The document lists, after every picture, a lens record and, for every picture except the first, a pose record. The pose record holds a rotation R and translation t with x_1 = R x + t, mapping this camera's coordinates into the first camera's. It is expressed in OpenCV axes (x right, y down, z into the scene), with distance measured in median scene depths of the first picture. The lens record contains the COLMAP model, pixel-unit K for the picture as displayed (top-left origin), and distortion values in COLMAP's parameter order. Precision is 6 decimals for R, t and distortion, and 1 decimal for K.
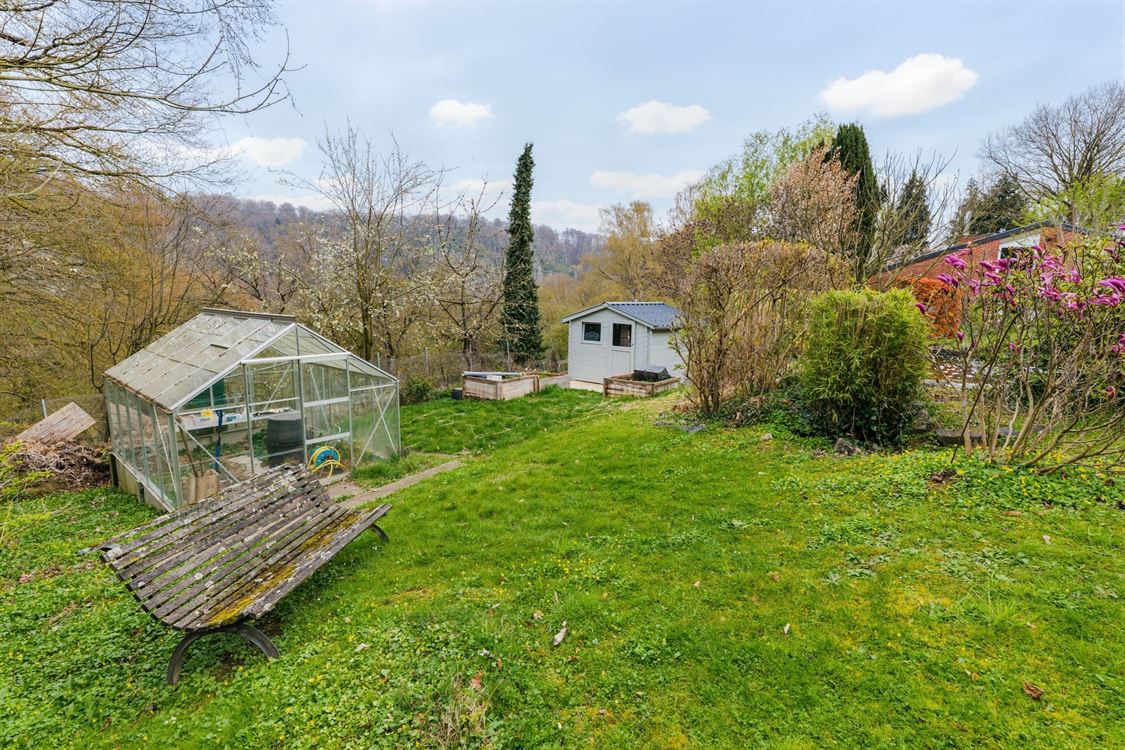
lens RADIAL K [[531.5, 0, 567.2], [0, 531.5, 371.8], [0, 0, 1]] dist [-0.000154, -0.000272]
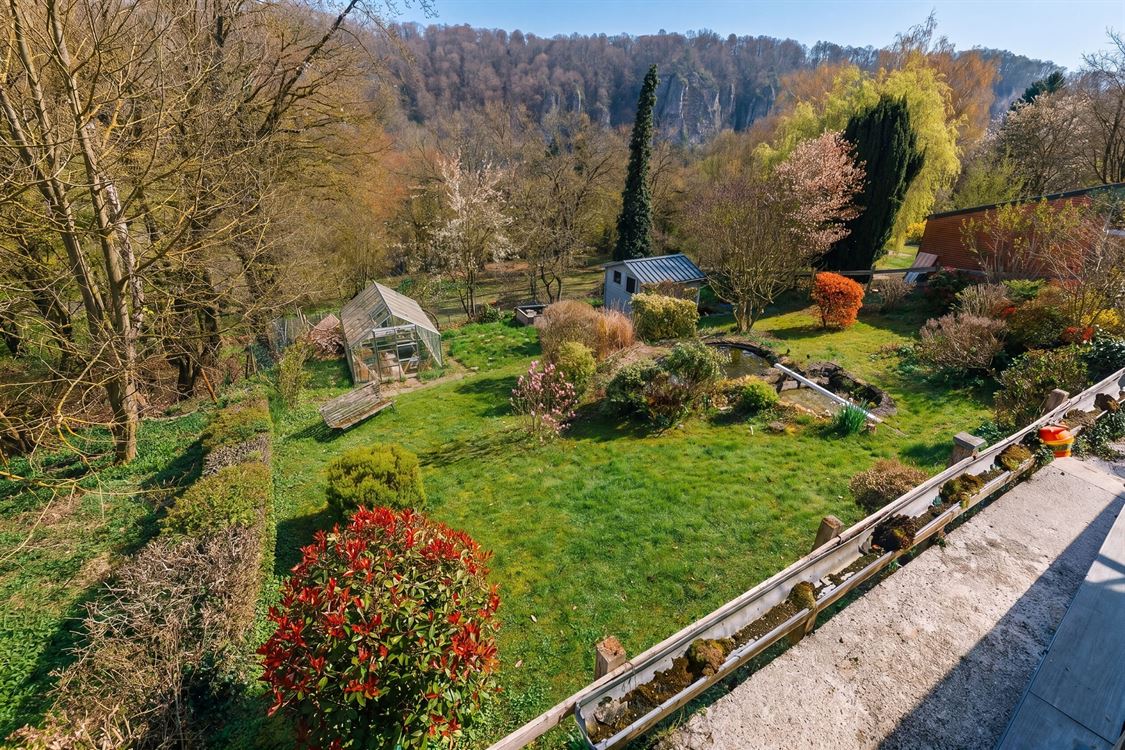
lens RADIAL K [[533.7, 0, 567.3], [0, 533.7, 369.4], [0, 0, 1]] dist [-0.000639, 0.000385]
pose [[0.920748, 0.164928, -0.353584, 0.501732], [-0.056883, 0.953323, 0.296547, -0.274748], [0.385988, -0.252932, 0.887152, -0.408009]]
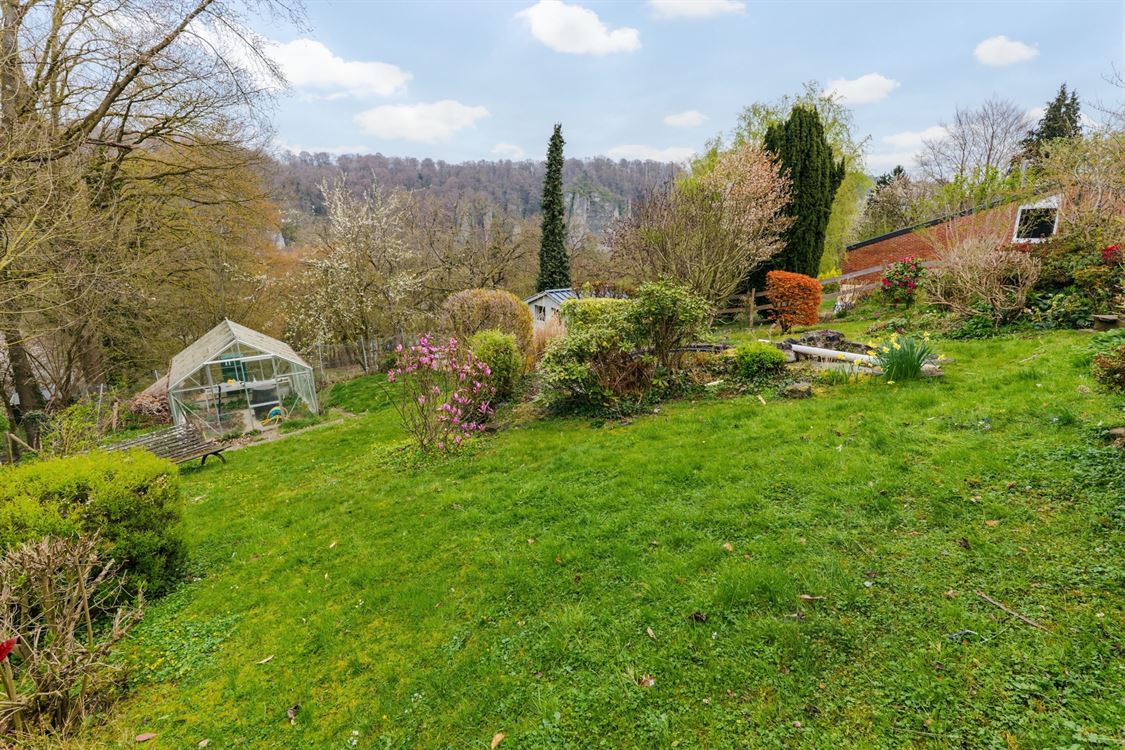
lens RADIAL K [[527.8, 0, 569.7], [0, 527.8, 374.0], [0, 0, 1]] dist [0.001829, 0.000145]
pose [[0.970644, 0.026462, -0.239062, 0.436355], [0.000472, 0.993718, 0.111912, -0.077324], [0.240522, -0.108740, 0.964534, -0.193861]]
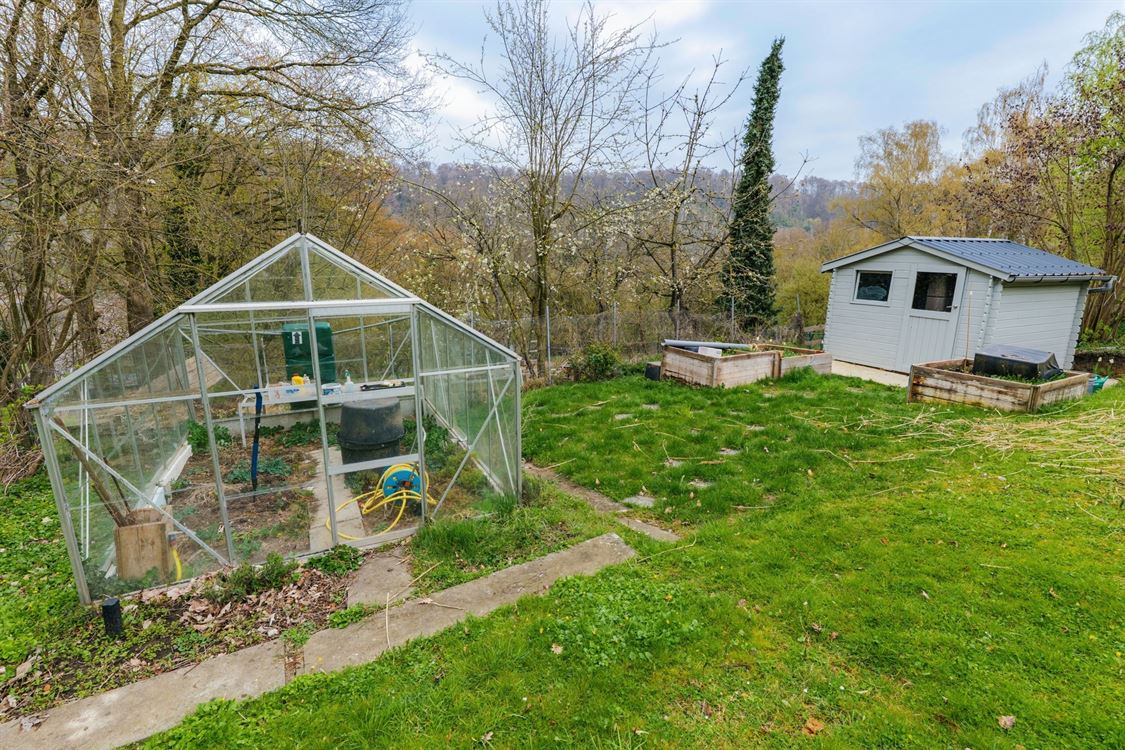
lens RADIAL K [[535.1, 0, 562.5], [0, 535.1, 375.0], [0, 0, 1]] dist [-0.001016, -0.000060]
pose [[0.918669, 0.080773, -0.386681, -0.041059], [-0.050277, 0.994819, 0.088358, -0.007900], [0.391815, -0.061731, 0.917971, 0.281745]]
